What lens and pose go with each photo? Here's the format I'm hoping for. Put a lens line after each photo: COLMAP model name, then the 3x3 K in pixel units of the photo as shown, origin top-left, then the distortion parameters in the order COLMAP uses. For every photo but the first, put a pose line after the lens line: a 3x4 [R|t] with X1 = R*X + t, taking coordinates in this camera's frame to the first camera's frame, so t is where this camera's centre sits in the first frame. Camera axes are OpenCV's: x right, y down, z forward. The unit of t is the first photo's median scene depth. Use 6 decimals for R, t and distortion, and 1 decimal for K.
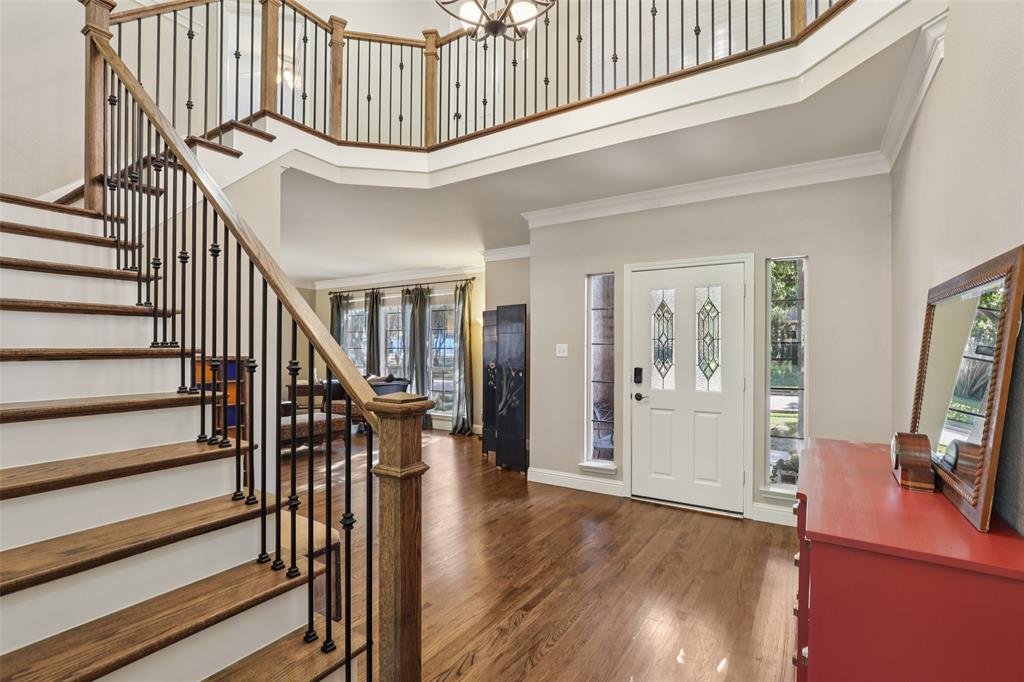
lens RADIAL K [[471.4, 0, 507.9], [0, 471.4, 347.6], [0, 0, 1]] dist [-0.005260, -0.000769]
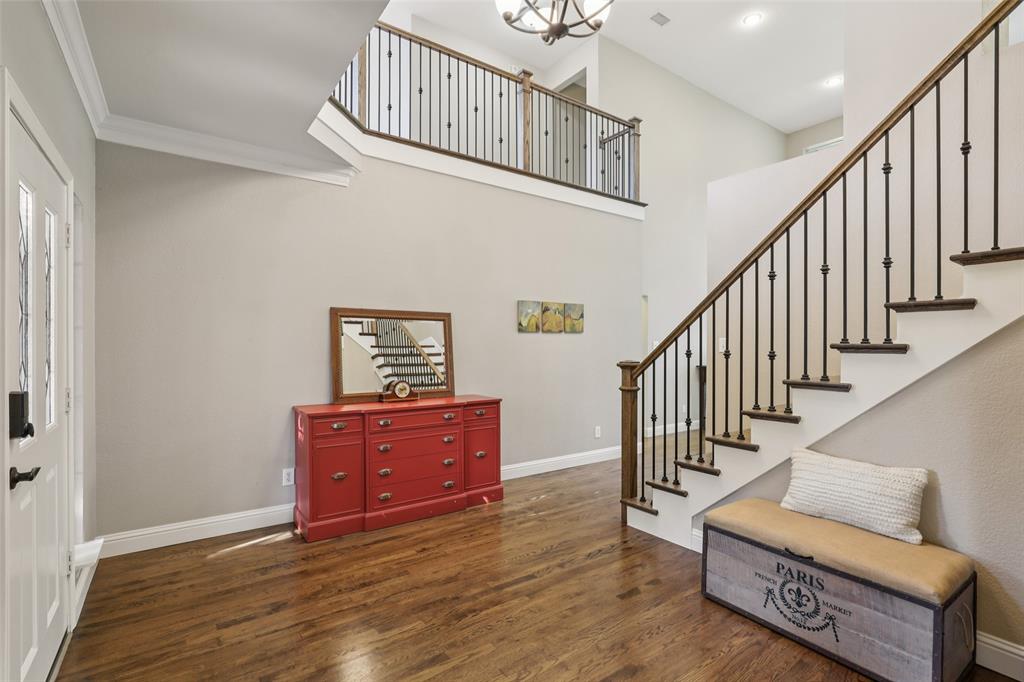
lens RADIAL K [[471.4, 0, 507.9], [0, 471.4, 347.6], [0, 0, 1]] dist [-0.005260, -0.000769]
pose [[-0.927331, -0.003544, 0.374225, -0.285403], [-0.004473, 0.999989, -0.001615, 0.013526], [-0.374215, -0.003171, -0.927336, 1.813293]]
